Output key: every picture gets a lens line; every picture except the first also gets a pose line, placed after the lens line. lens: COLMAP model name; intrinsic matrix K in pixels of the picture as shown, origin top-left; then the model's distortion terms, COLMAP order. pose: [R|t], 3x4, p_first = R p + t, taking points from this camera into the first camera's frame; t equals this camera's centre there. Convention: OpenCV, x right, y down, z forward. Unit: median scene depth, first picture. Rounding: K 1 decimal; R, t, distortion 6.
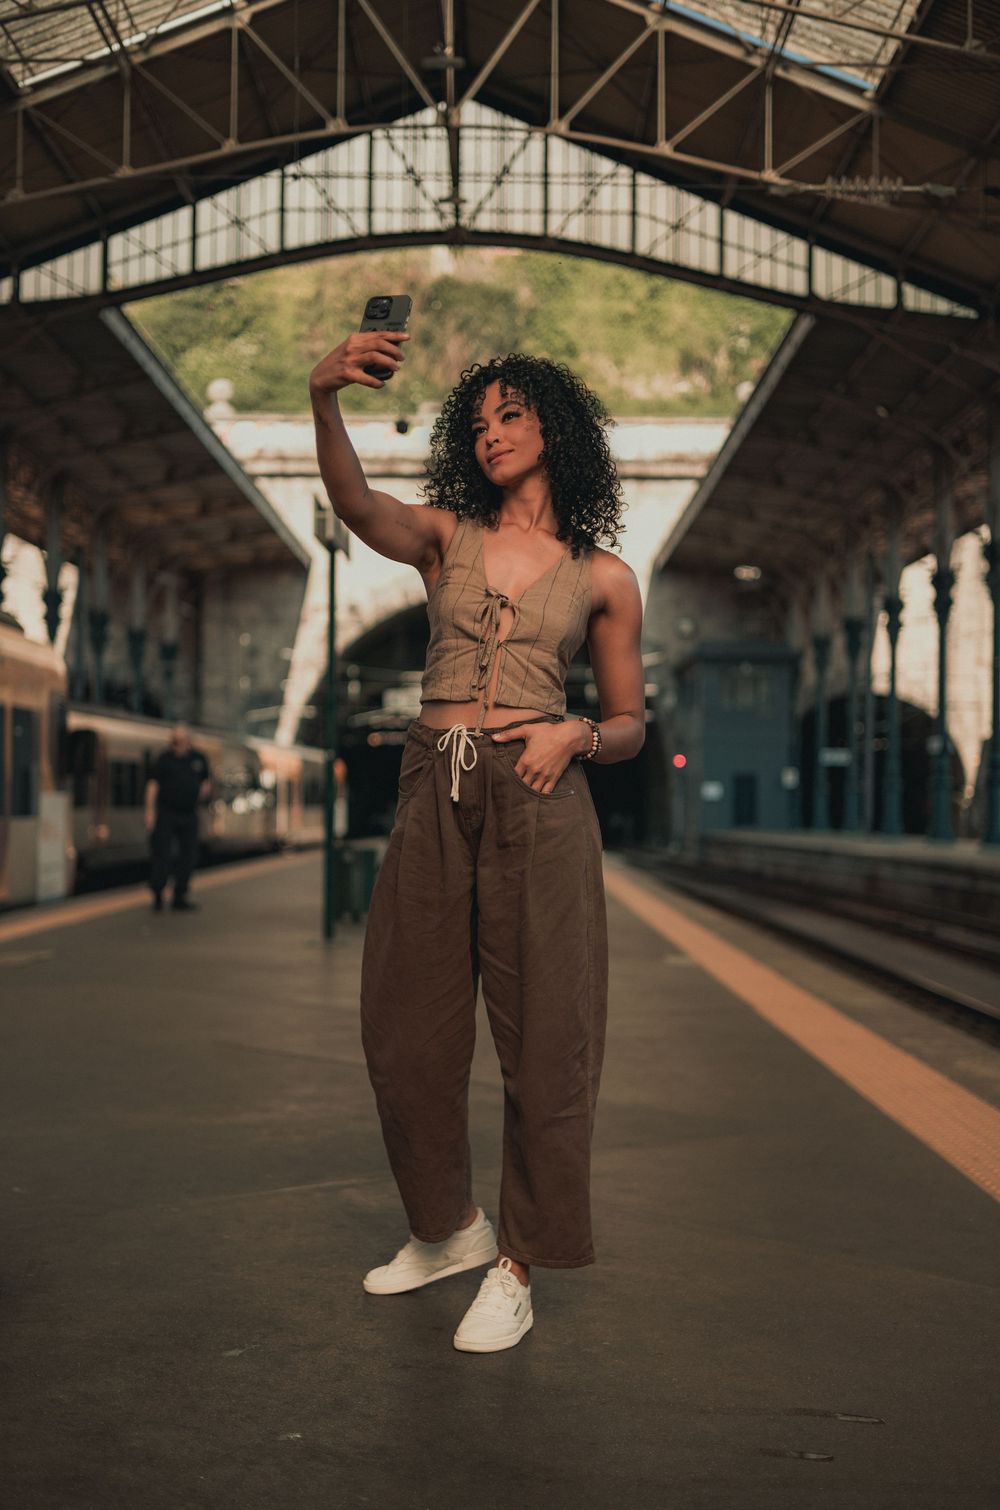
lens RADIAL K [[2390.9, 0, 500.0], [0, 2390.9, 755.0], [0, 0, 1]] dist [0.025010, 0.033010]
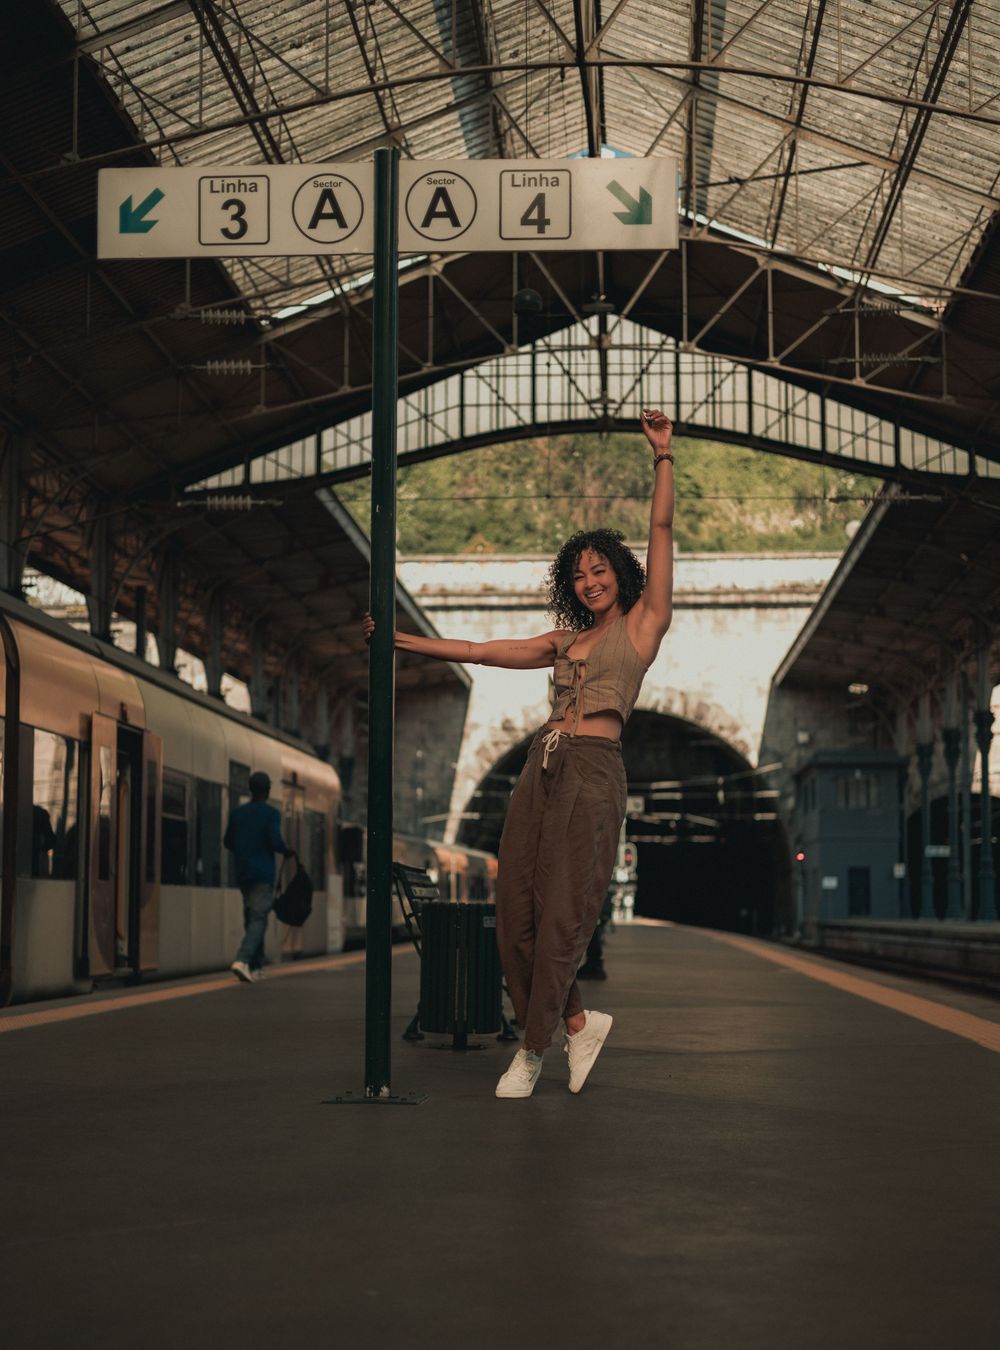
lens RADIAL K [[2284.3, 0, 500.0], [0, 2284.3, 675.0], [0, 0, 1]] dist [0.028424, -0.025016]
pose [[0.998321, -0.013868, -0.056243, -0.007664], [0.009339, 0.996752, -0.079991, 0.003495], [0.057170, 0.079332, 0.995208, -0.151768]]
